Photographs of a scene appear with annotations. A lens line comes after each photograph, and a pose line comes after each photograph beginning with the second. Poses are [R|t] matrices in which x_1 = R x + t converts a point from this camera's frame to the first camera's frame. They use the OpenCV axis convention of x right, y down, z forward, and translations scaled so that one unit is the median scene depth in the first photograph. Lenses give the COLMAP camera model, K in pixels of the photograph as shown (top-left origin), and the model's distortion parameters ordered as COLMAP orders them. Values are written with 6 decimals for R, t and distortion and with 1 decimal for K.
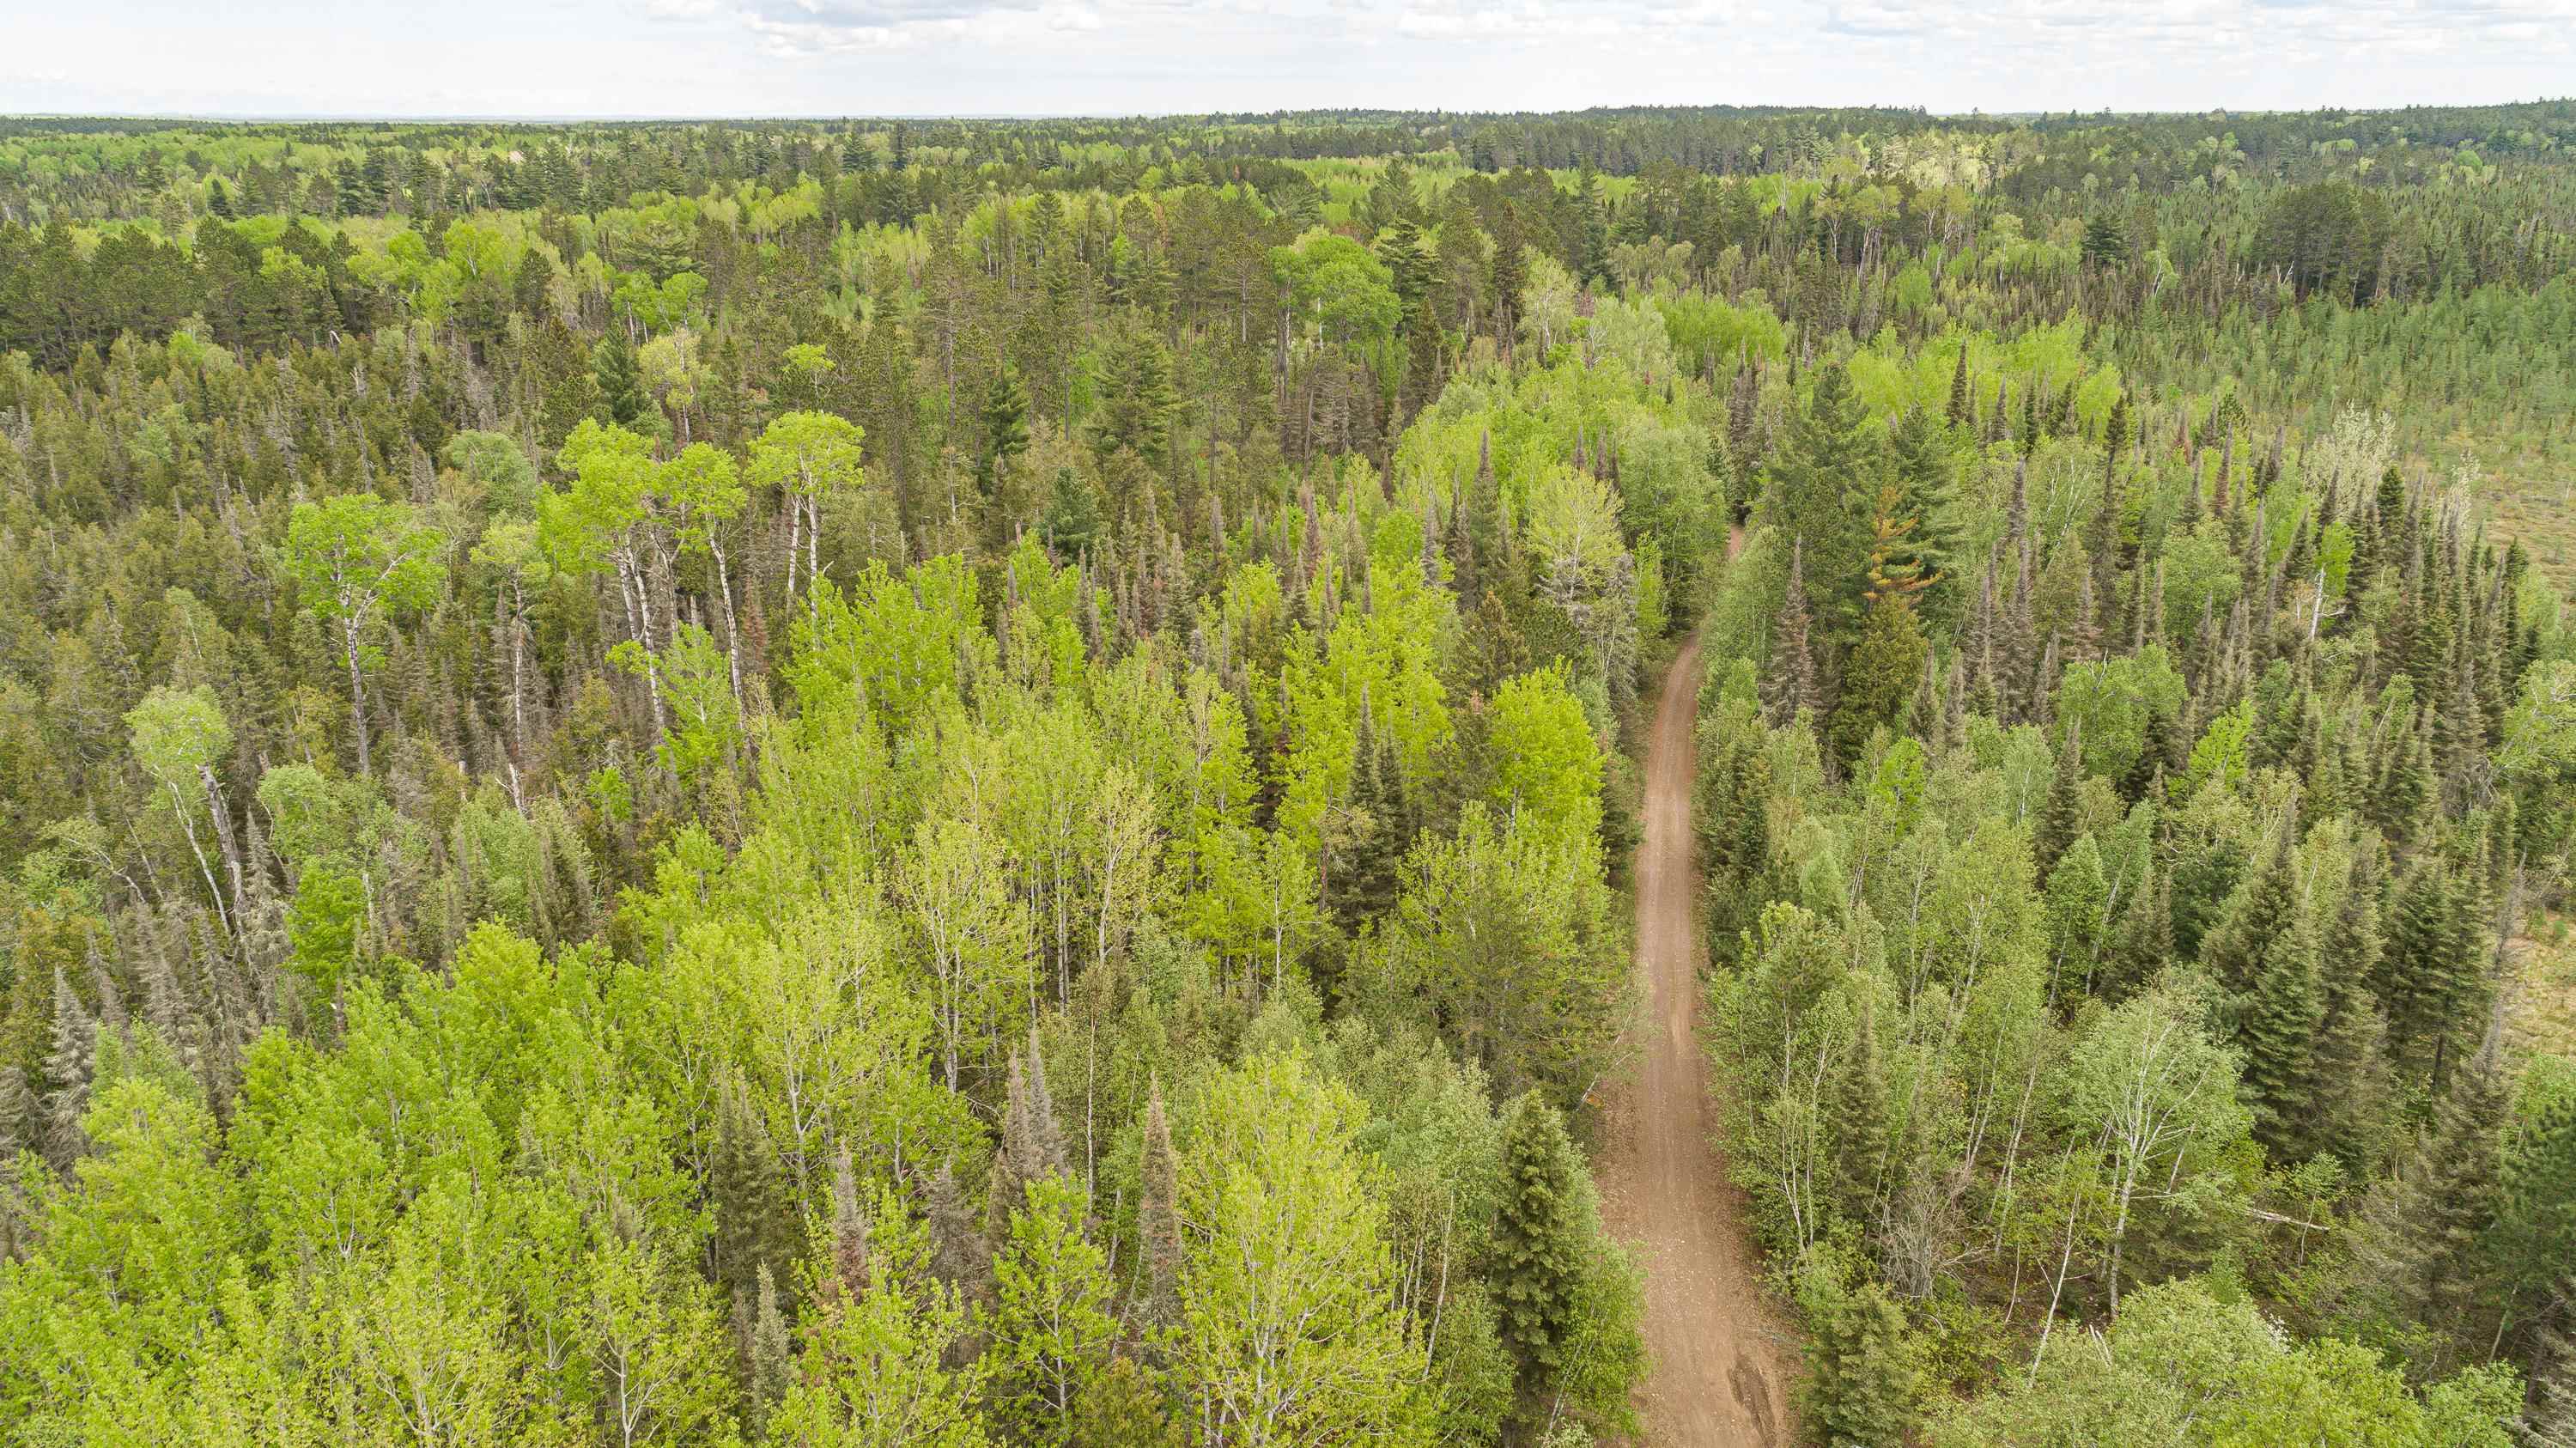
lens RADIAL K [[1697.5, 0, 1279.5], [0, 1697.5, 720.5], [0, 0, 1]] dist [0.005010, 0.004229]
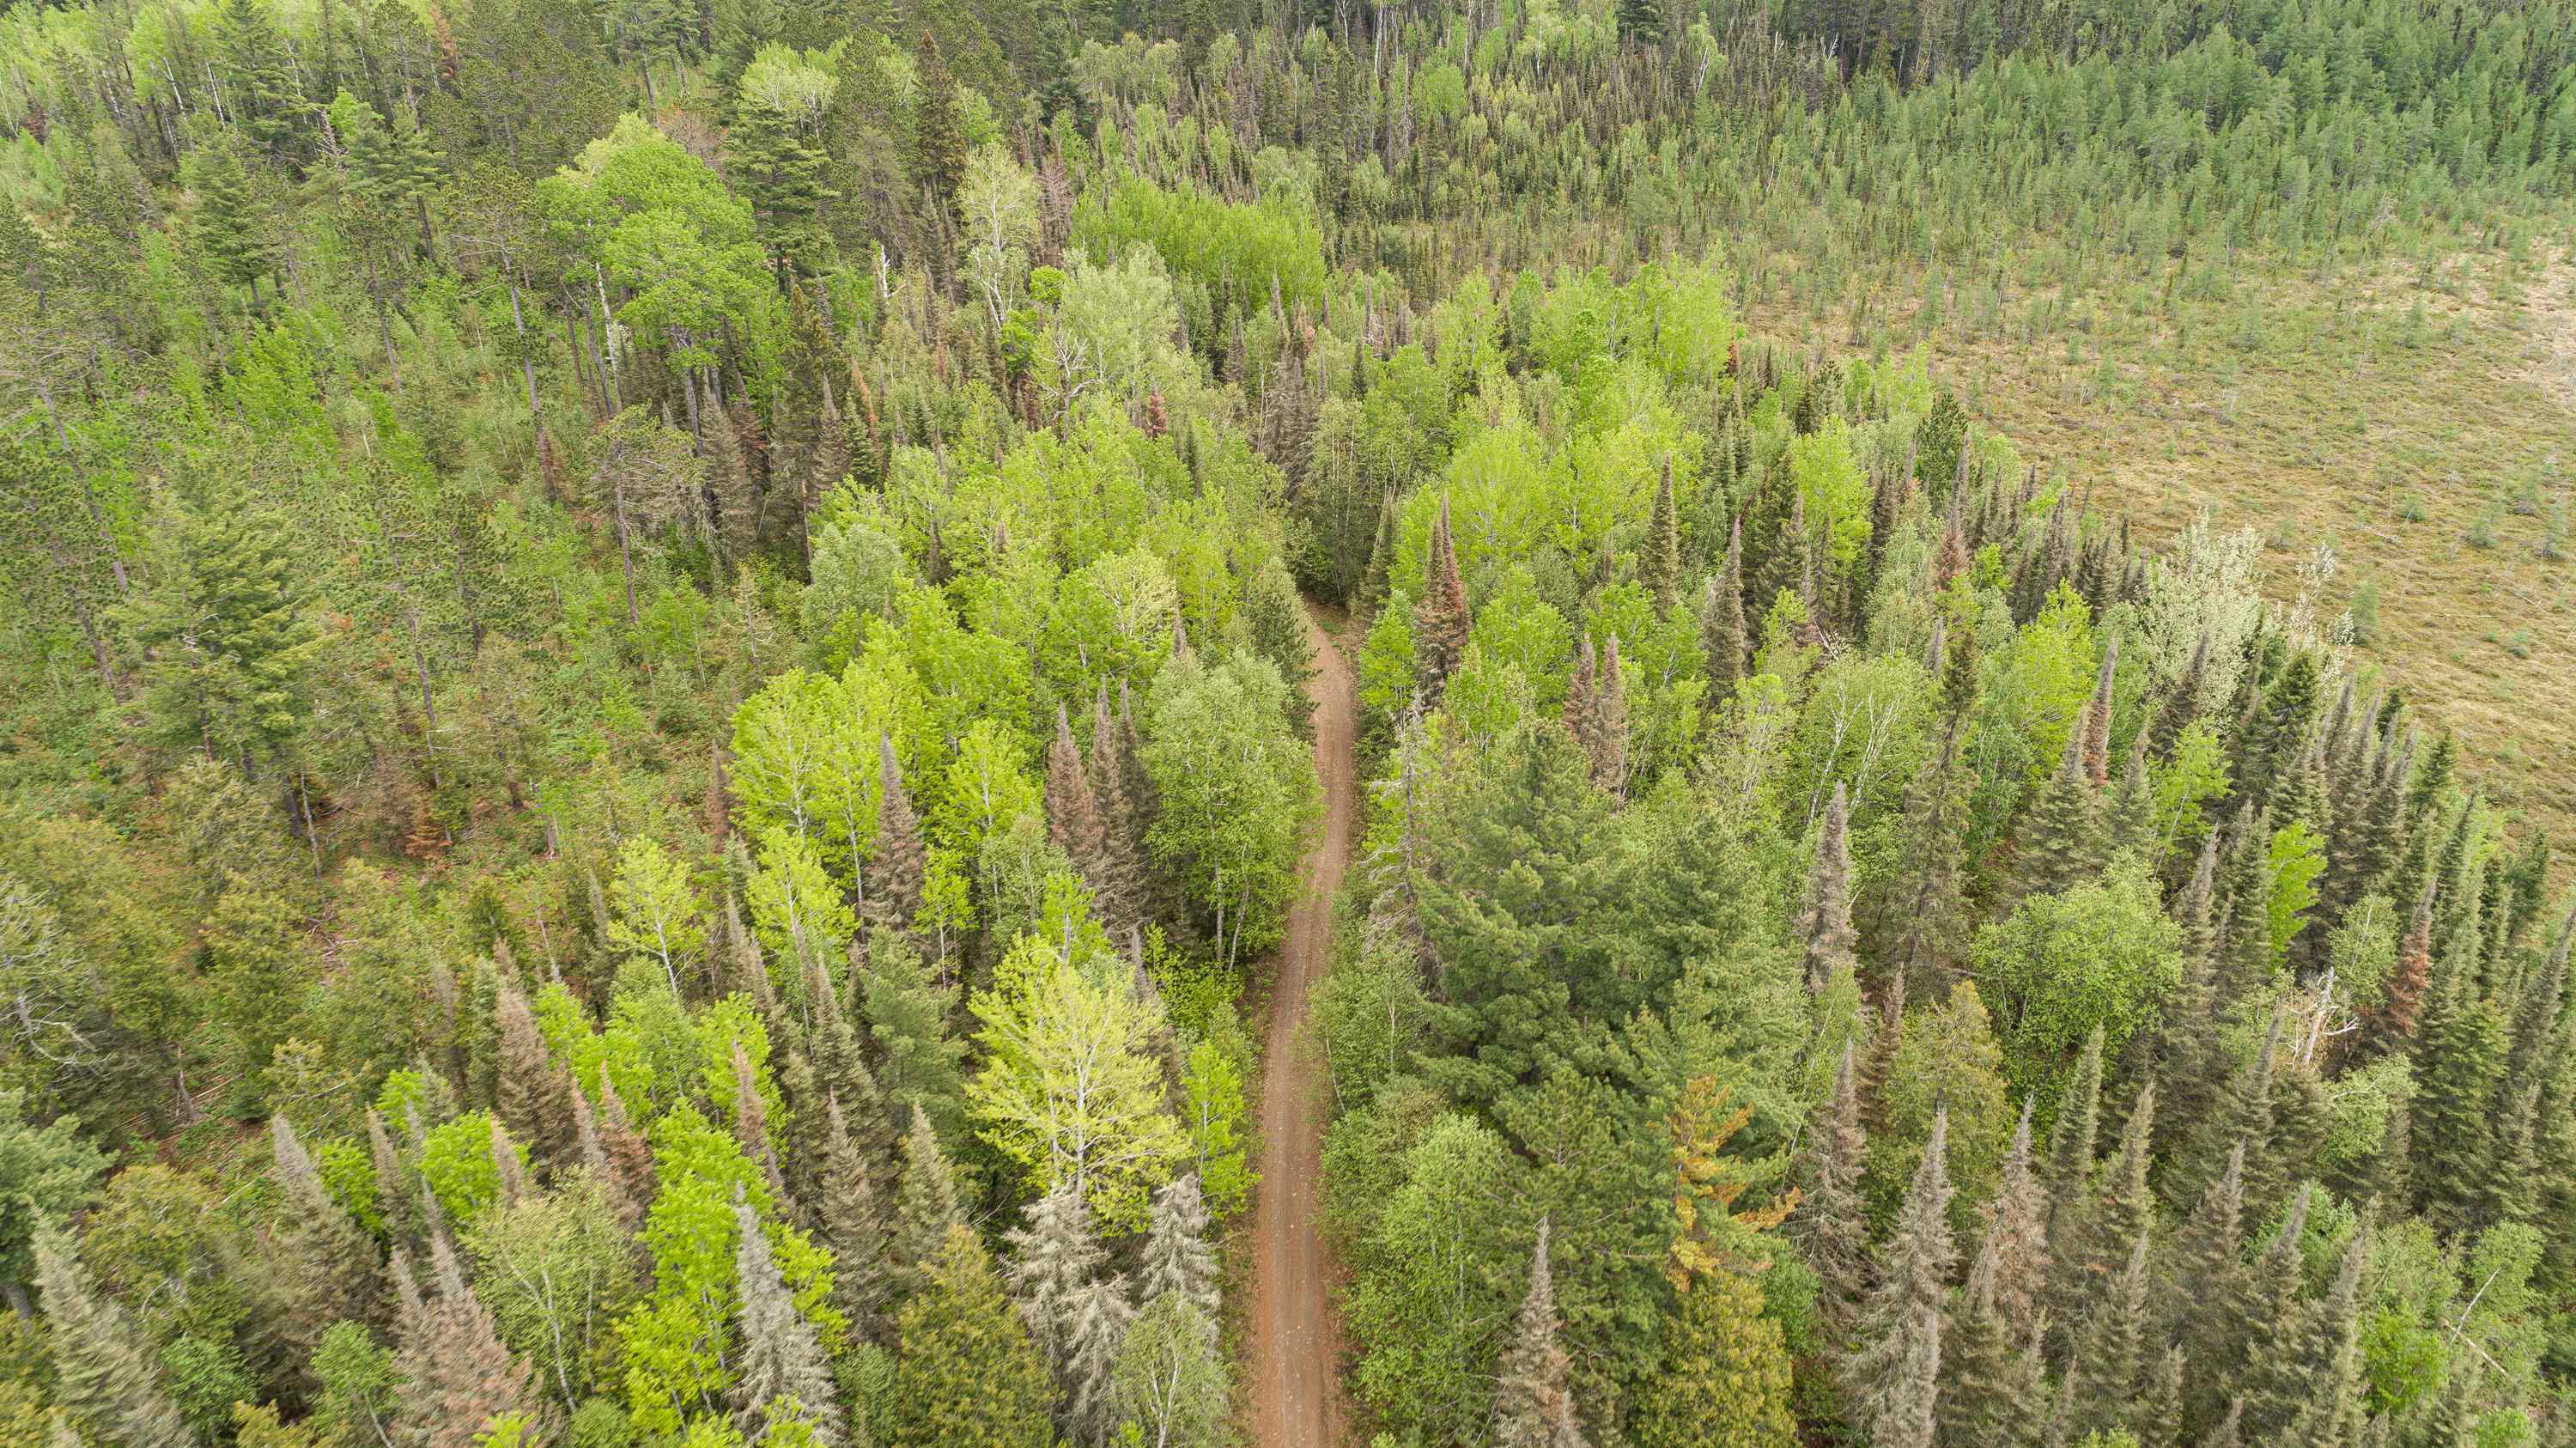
lens RADIAL K [[1697.5, 0, 1279.5], [0, 1697.5, 720.5], [0, 0, 1]] dist [0.005010, 0.004229]
pose [[0.957012, -0.139703, 0.254188, 0.144356], [0.095444, 0.979236, 0.178847, -0.355308], [-0.273895, -0.146898, 0.950475, 0.627440]]
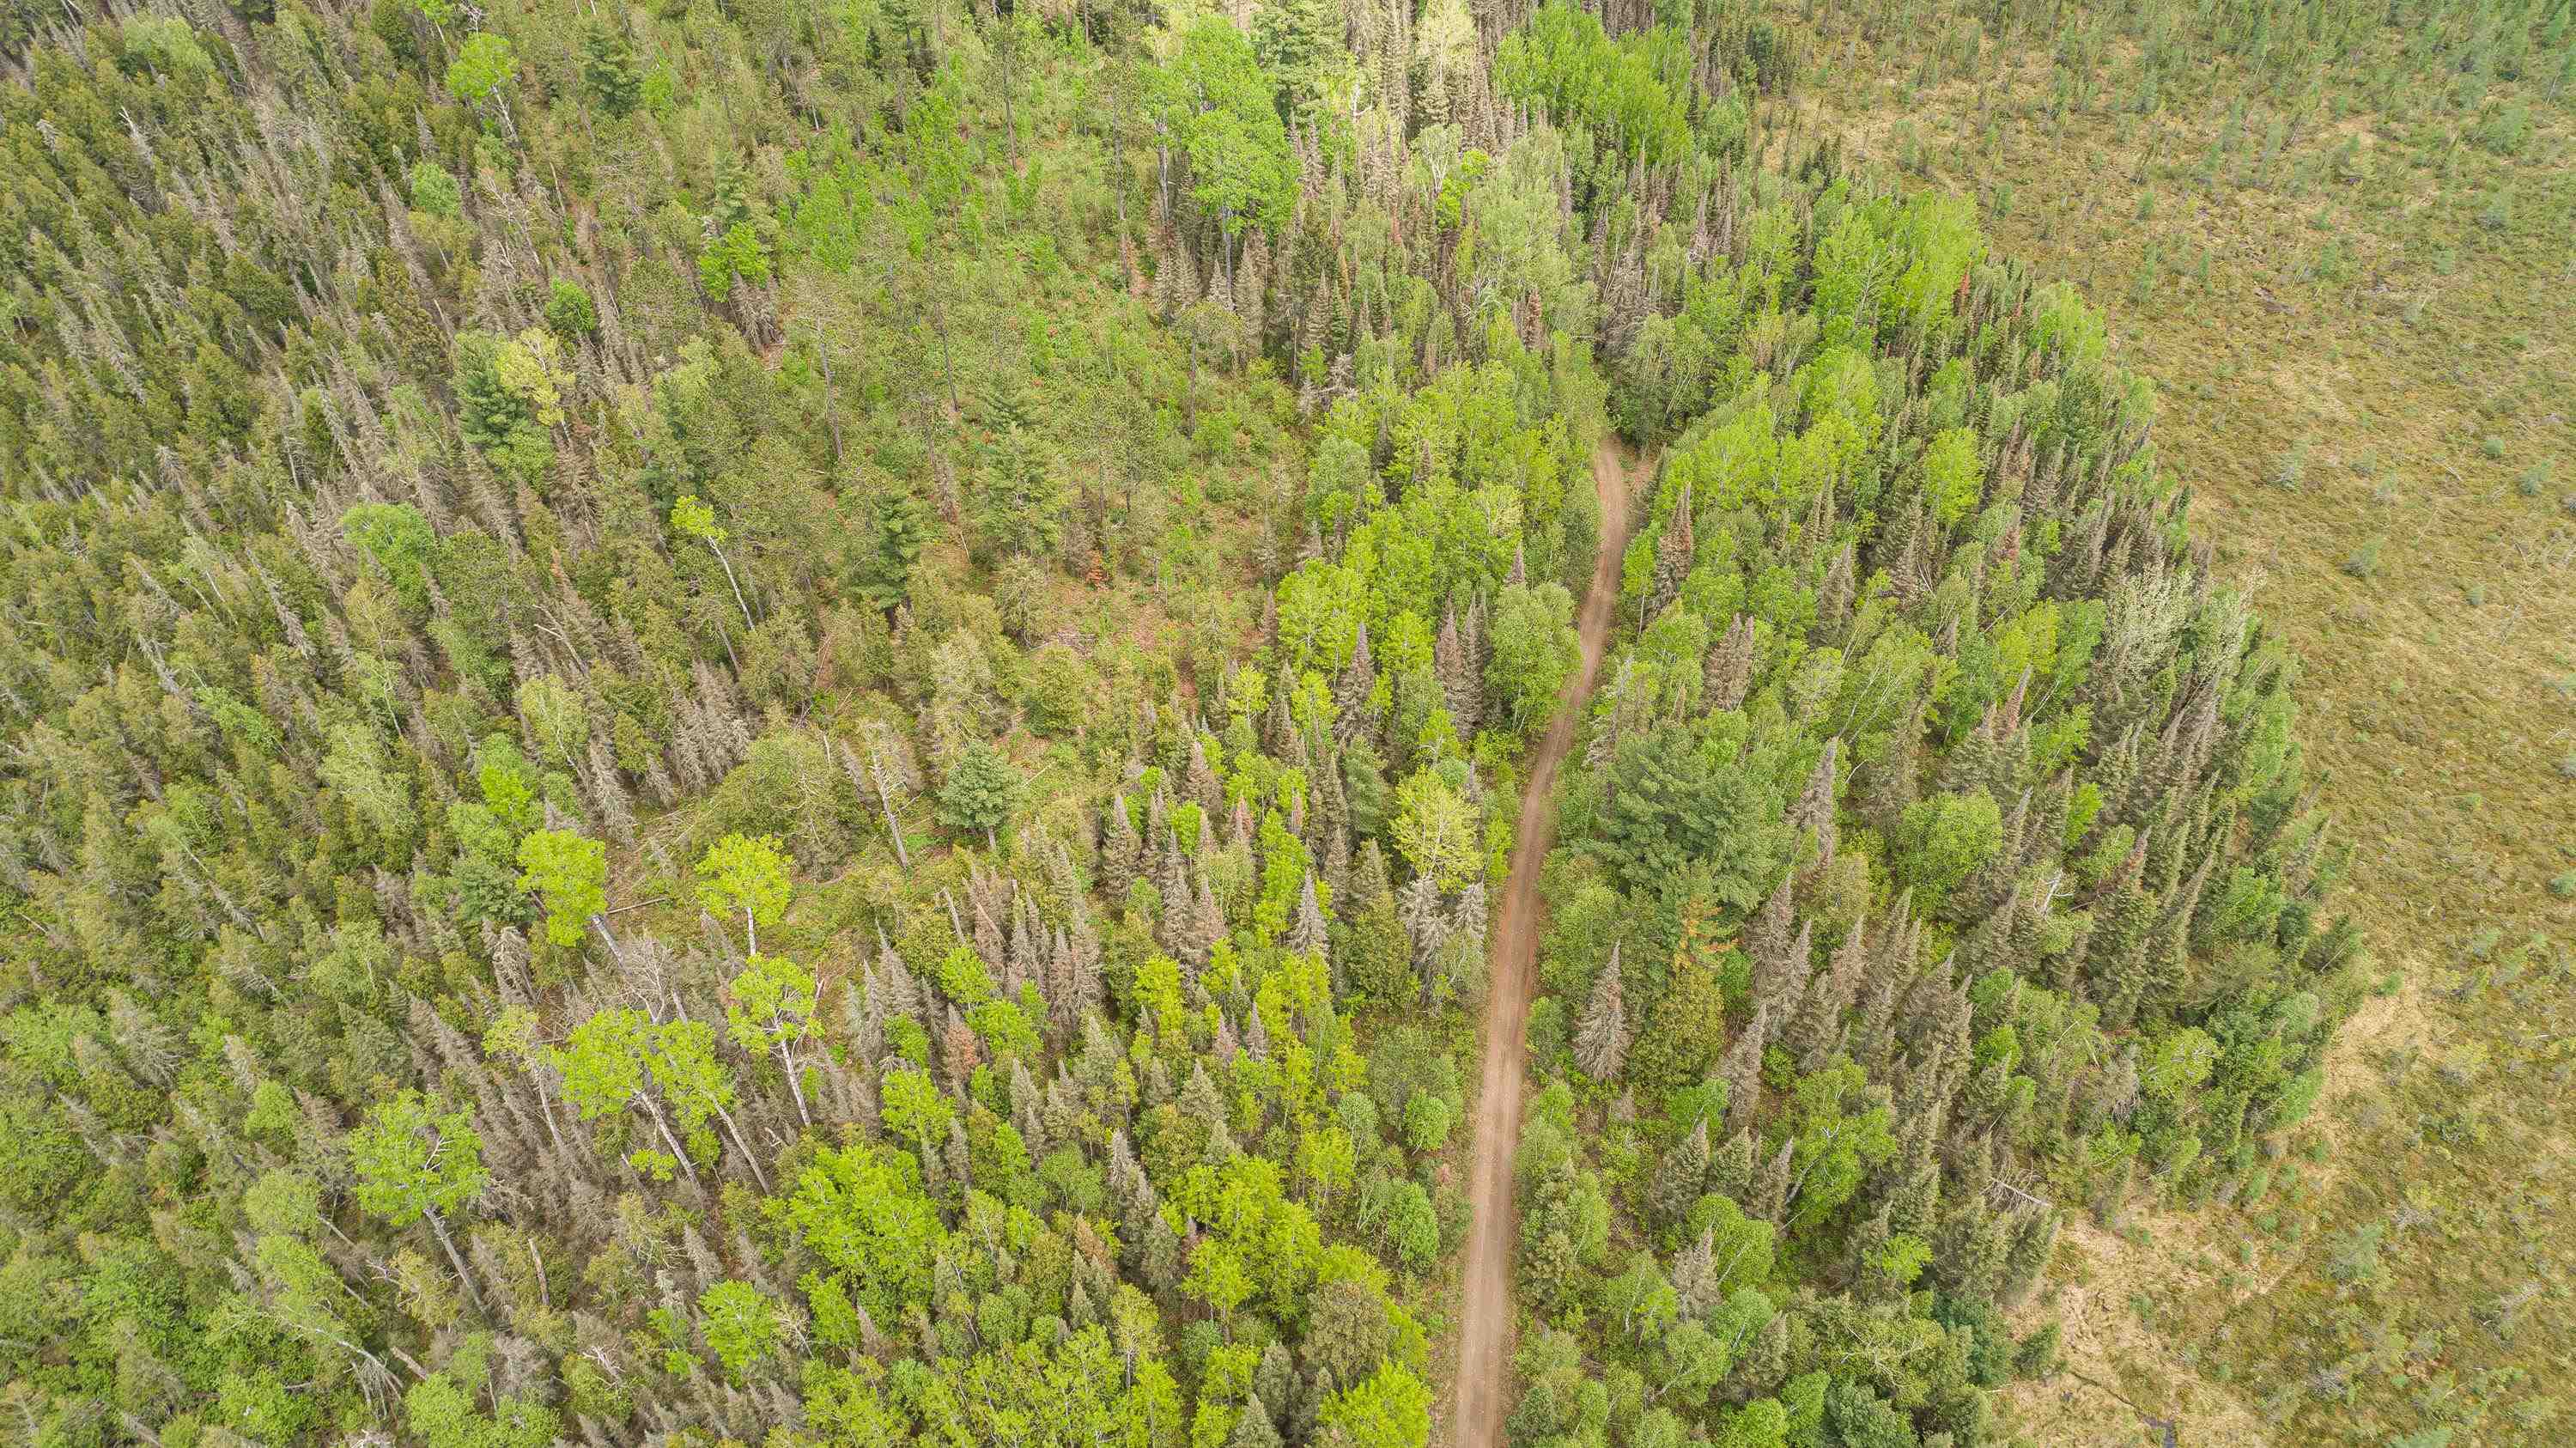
lens RADIAL K [[1697.5, 0, 1279.5], [0, 1697.5, 720.5], [0, 0, 1]] dist [0.005010, 0.004229]
pose [[0.997813, -0.051365, 0.041594, 0.033841], [0.024234, 0.869811, 0.492789, -0.866809], [-0.061490, -0.490704, 0.869154, 0.078334]]
